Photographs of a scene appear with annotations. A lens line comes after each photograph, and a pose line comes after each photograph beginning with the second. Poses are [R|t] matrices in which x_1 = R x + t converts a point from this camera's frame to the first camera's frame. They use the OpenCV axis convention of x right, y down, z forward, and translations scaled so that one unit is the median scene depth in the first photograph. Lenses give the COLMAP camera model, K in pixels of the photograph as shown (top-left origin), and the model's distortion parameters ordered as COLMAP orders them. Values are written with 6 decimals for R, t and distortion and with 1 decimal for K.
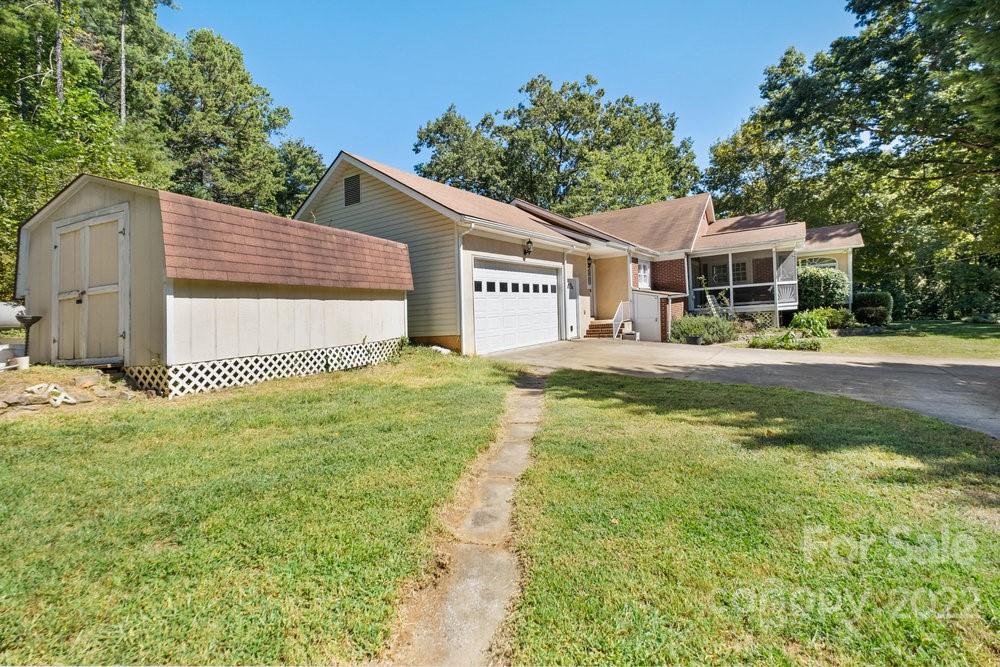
lens RADIAL K [[429.5, 0, 500.8], [0, 429.5, 329.9], [0, 0, 1]] dist [0.016368, 0.000260]
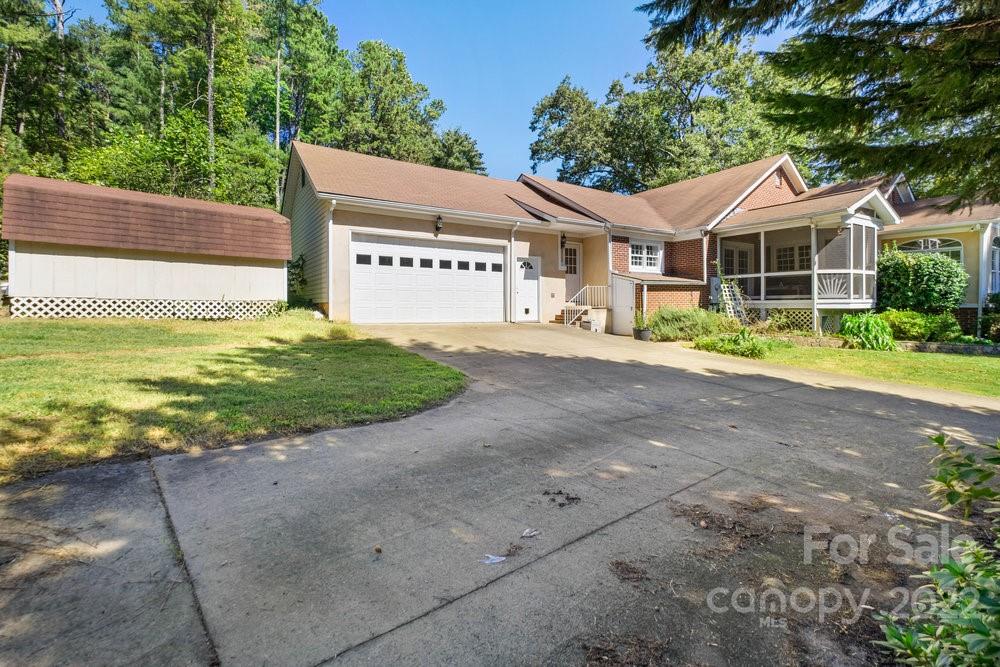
lens RADIAL K [[449.0, 0, 500.8], [0, 449.0, 334.6], [0, 0, 1]] dist [0.001809, -0.001679]
pose [[0.911655, 0.091352, -0.400675, 0.523670], [-0.076214, 0.995650, 0.053594, -0.000799], [0.403828, -0.018322, 0.914651, 0.082609]]
